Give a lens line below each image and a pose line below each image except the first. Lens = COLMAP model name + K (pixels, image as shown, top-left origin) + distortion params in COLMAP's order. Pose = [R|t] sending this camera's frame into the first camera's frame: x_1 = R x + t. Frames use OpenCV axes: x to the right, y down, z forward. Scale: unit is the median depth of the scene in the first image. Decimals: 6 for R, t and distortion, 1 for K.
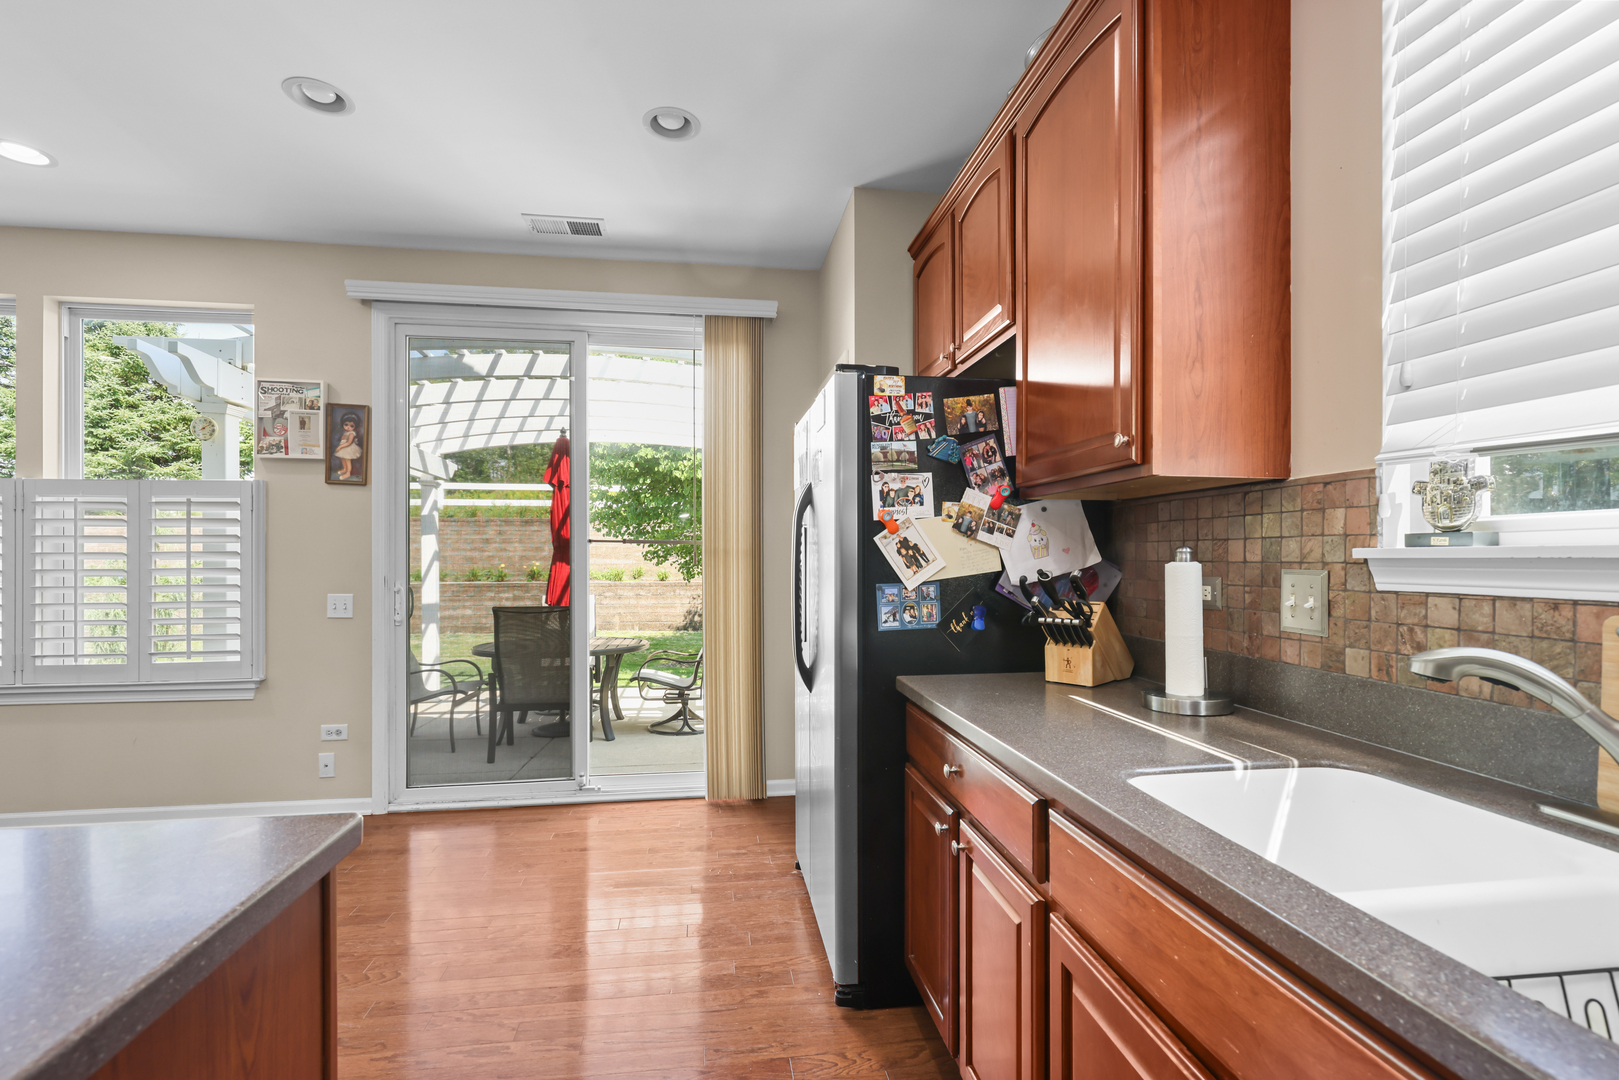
lens RADIAL K [[736.6, 0, 805.4], [0, 736.6, 554.4], [0, 0, 1]] dist [0.003895, -0.000006]
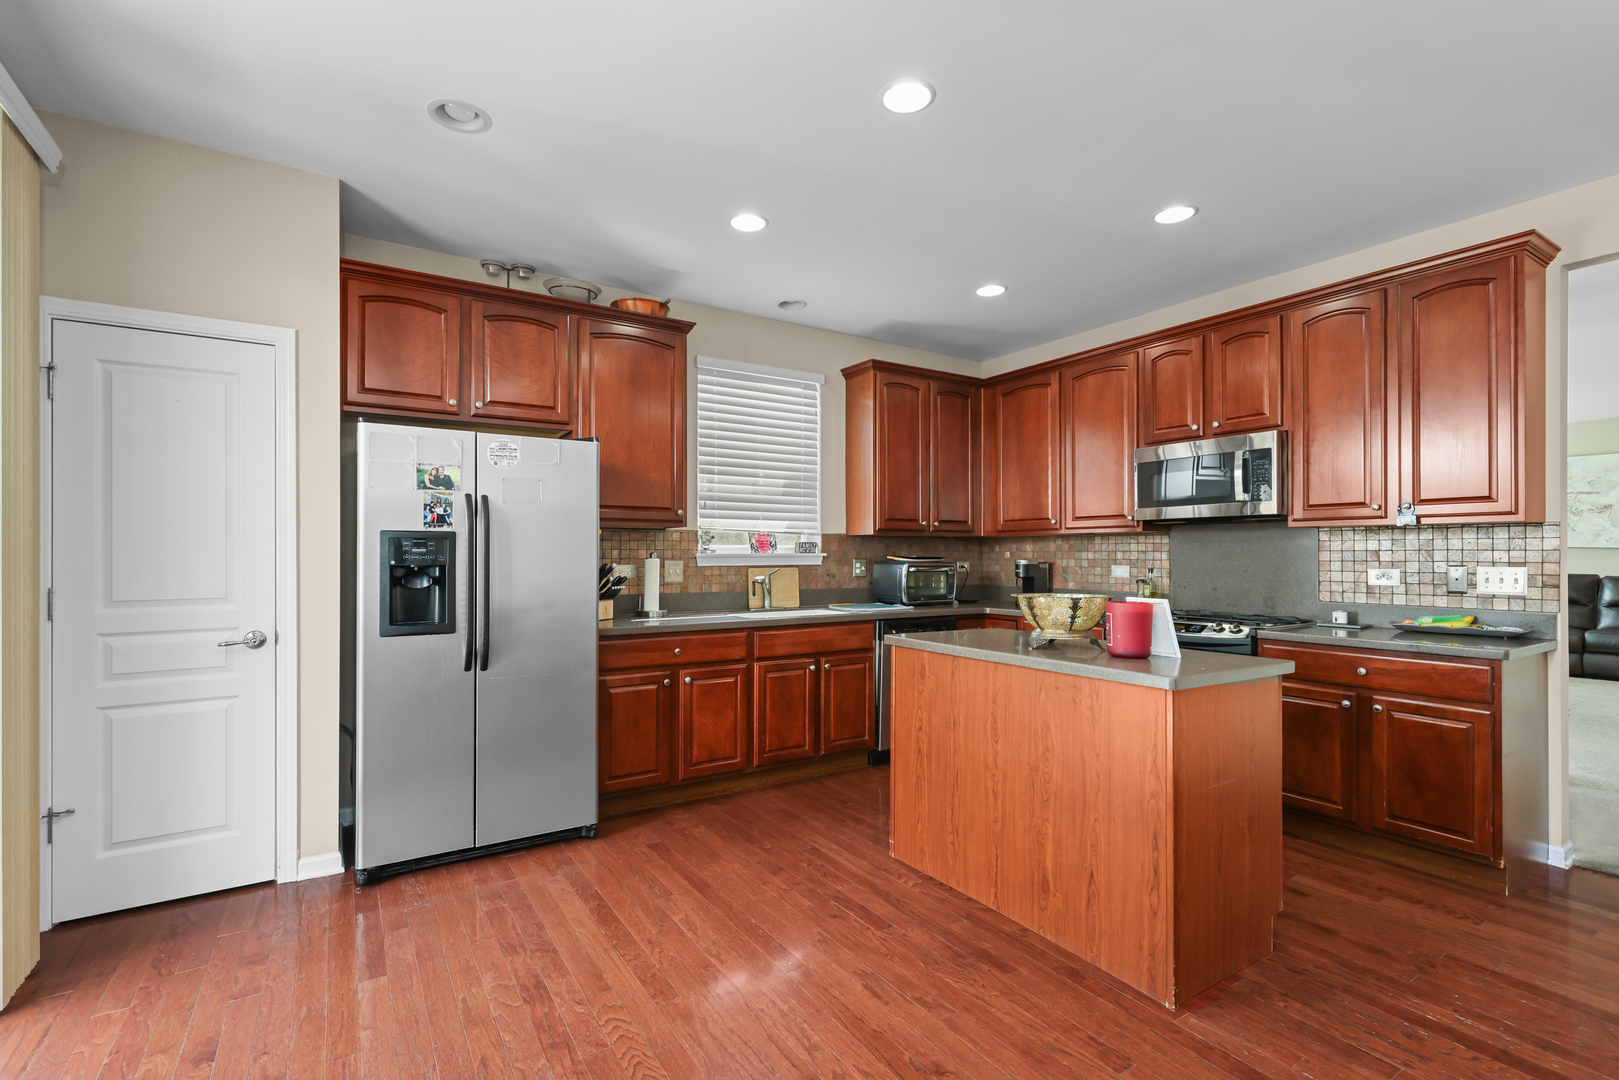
lens RADIAL K [[736.6, 0, 795.5], [0, 736.6, 543.0], [0, 0, 1]] dist [0.003895, -0.000006]
pose [[-0.405803, 0.009381, 0.913912, -2.486389], [-0.004419, 0.999915, -0.012226, -0.018590], [-0.913950, -0.009000, -0.405727, 1.950218]]
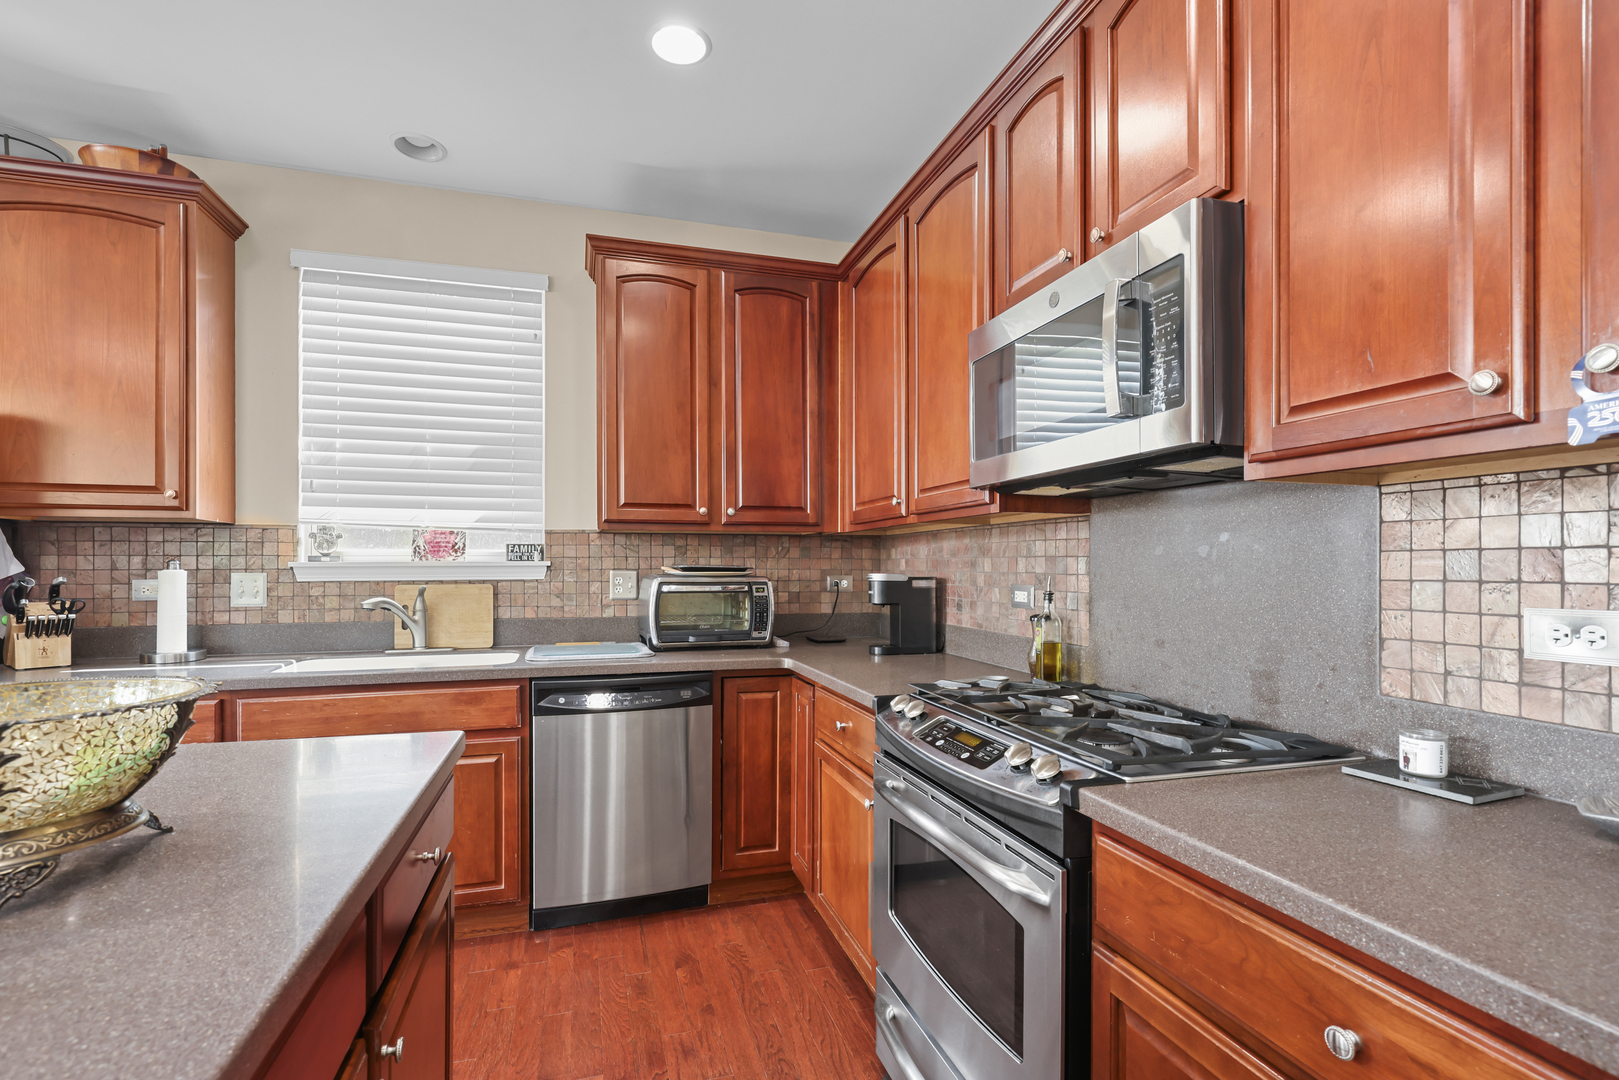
lens RADIAL K [[736.6, 0, 814.2], [0, 736.6, 557.5], [0, 0, 1]] dist [0.003895, -0.000006]
pose [[-0.142046, 0.004920, 0.989848, -1.564767], [-0.003565, 0.999979, -0.005482, -0.015265], [-0.989854, -0.004308, -0.142026, -0.190934]]
